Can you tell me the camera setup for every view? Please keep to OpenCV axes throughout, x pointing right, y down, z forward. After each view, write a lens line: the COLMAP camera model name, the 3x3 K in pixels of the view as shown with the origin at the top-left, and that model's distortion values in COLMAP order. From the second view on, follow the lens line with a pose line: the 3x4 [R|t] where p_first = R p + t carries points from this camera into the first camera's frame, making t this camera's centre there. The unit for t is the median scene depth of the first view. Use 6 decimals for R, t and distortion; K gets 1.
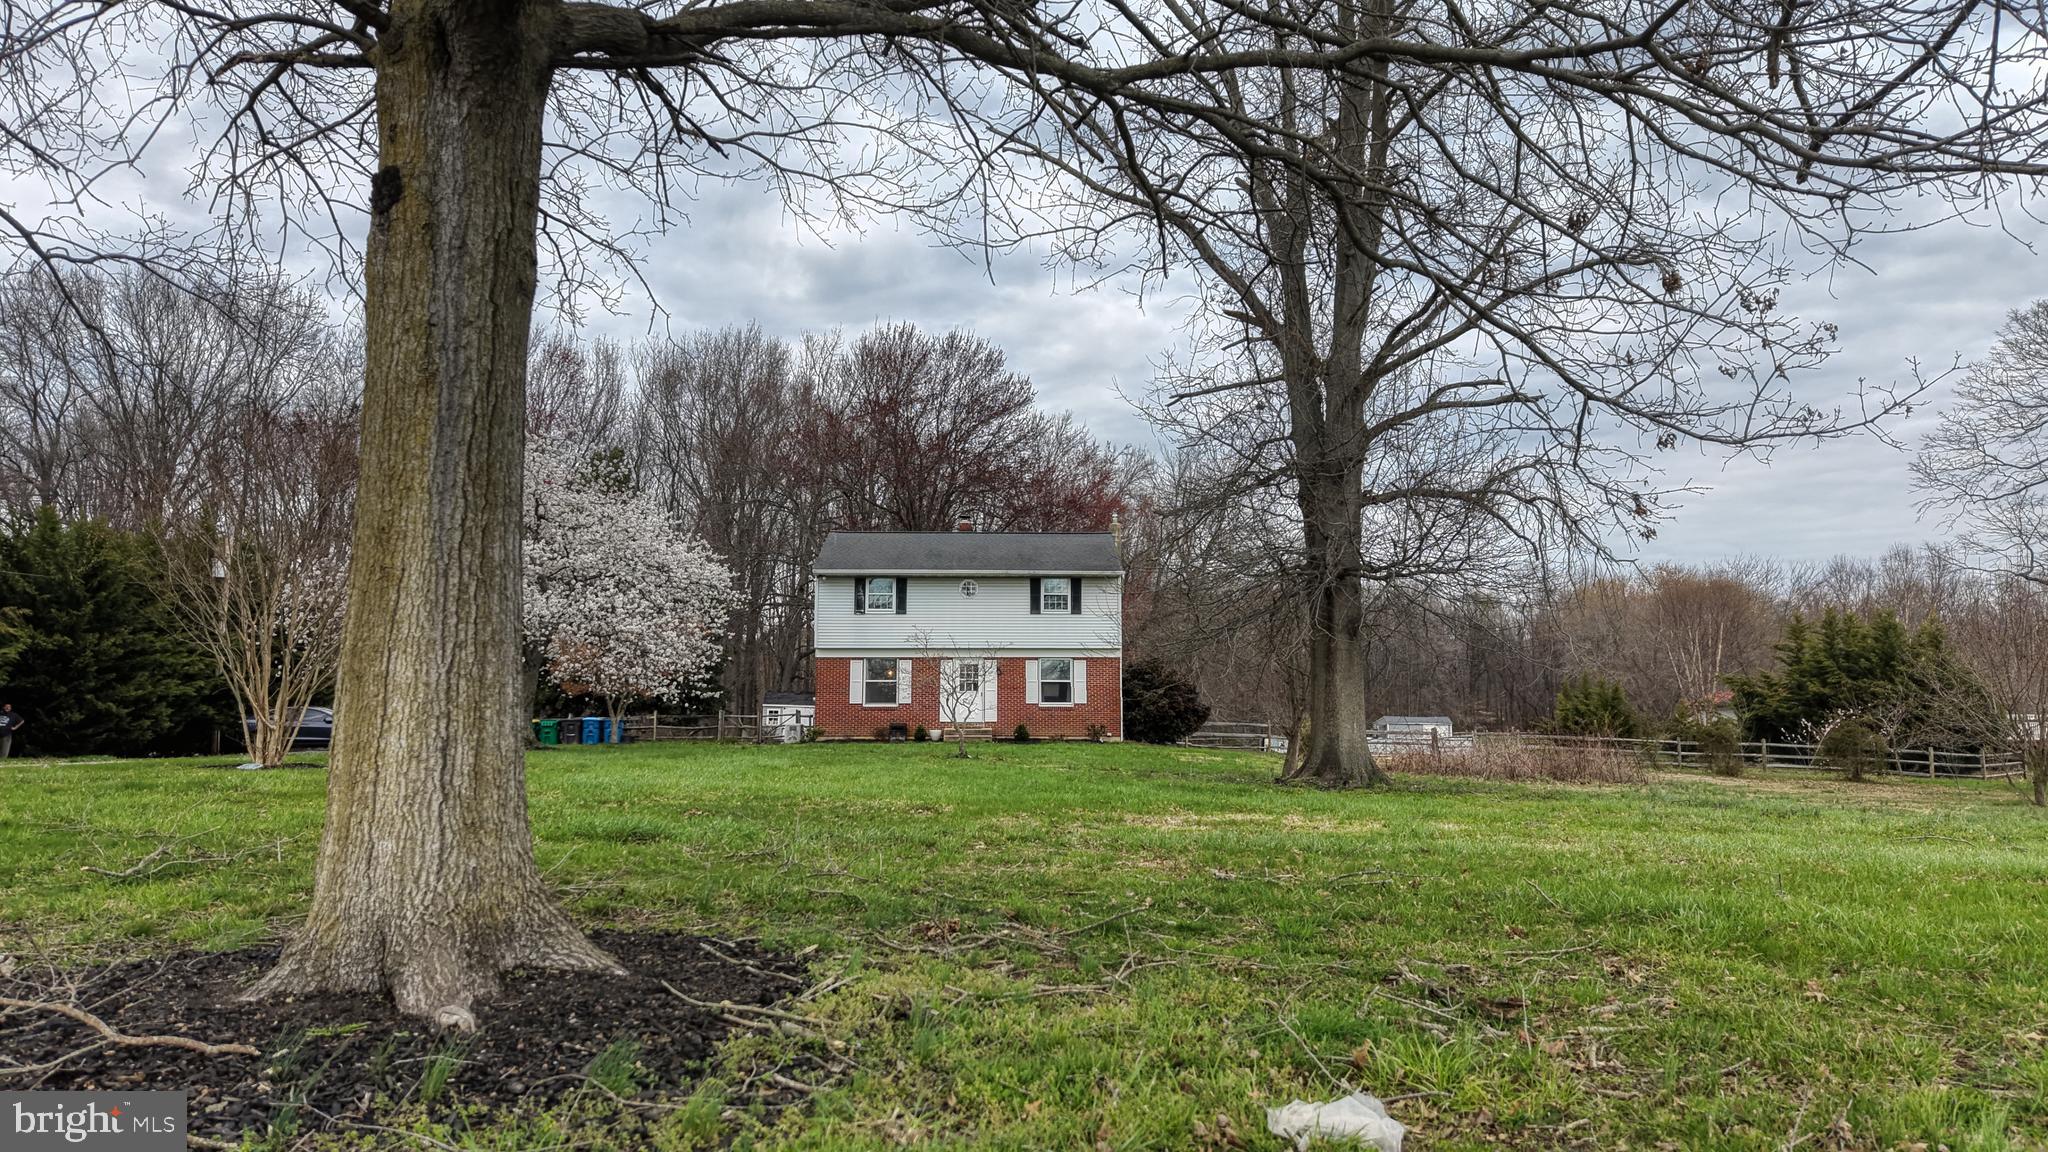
lens RADIAL K [[1367.4, 0, 1022.3], [0, 1367.4, 567.8], [0, 0, 1]] dist [0.040421, -0.043279]
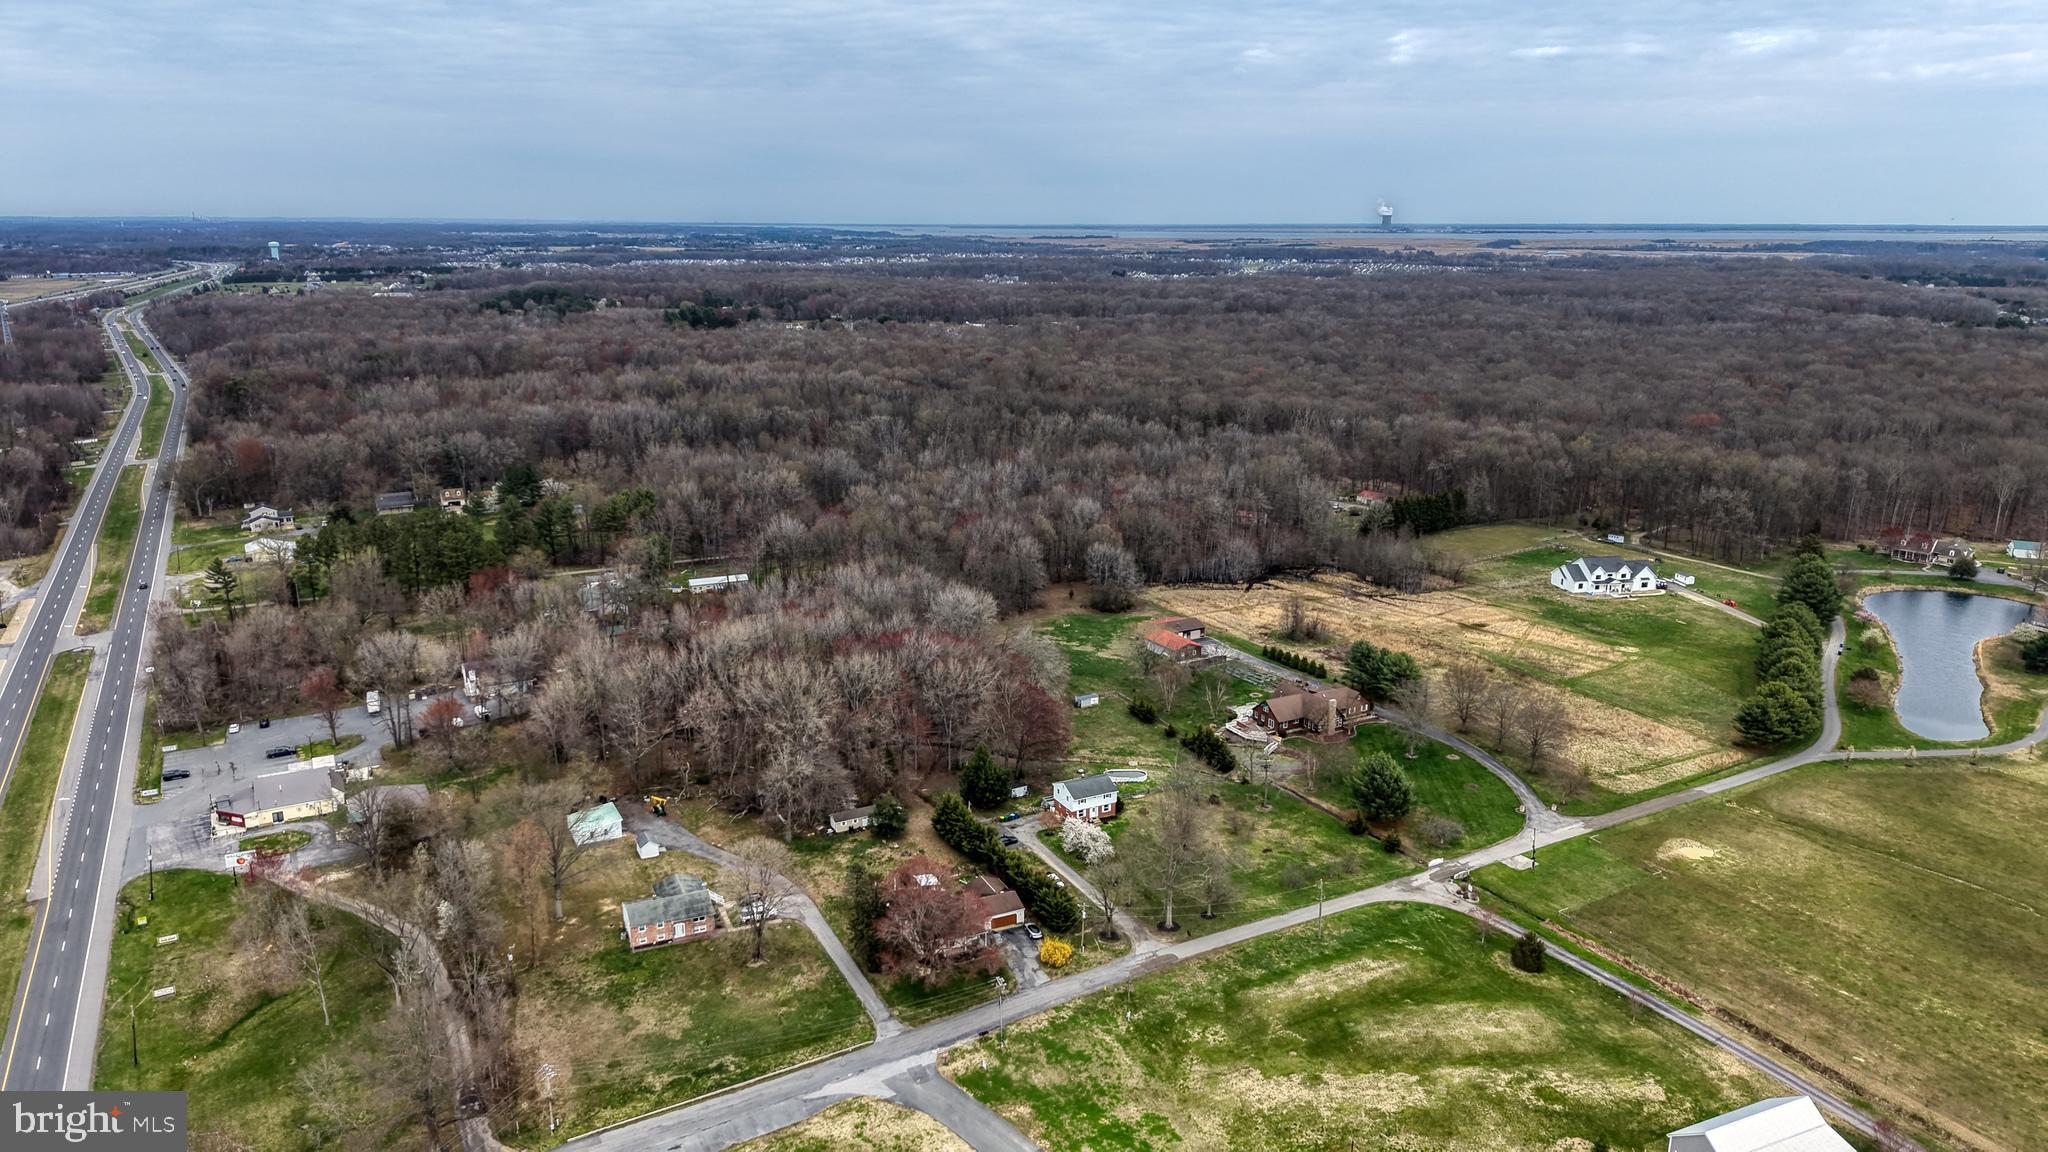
lens RADIAL K [[1367.4, 0, 1019.9], [0, 1367.4, 574.2], [0, 0, 1]] dist [0.040421, -0.043279]
pose [[0.898144, -0.106692, 0.426560, -2.799027], [-0.062573, 0.929228, 0.364171, -3.067767], [-0.435226, -0.353769, 0.827905, -3.490074]]
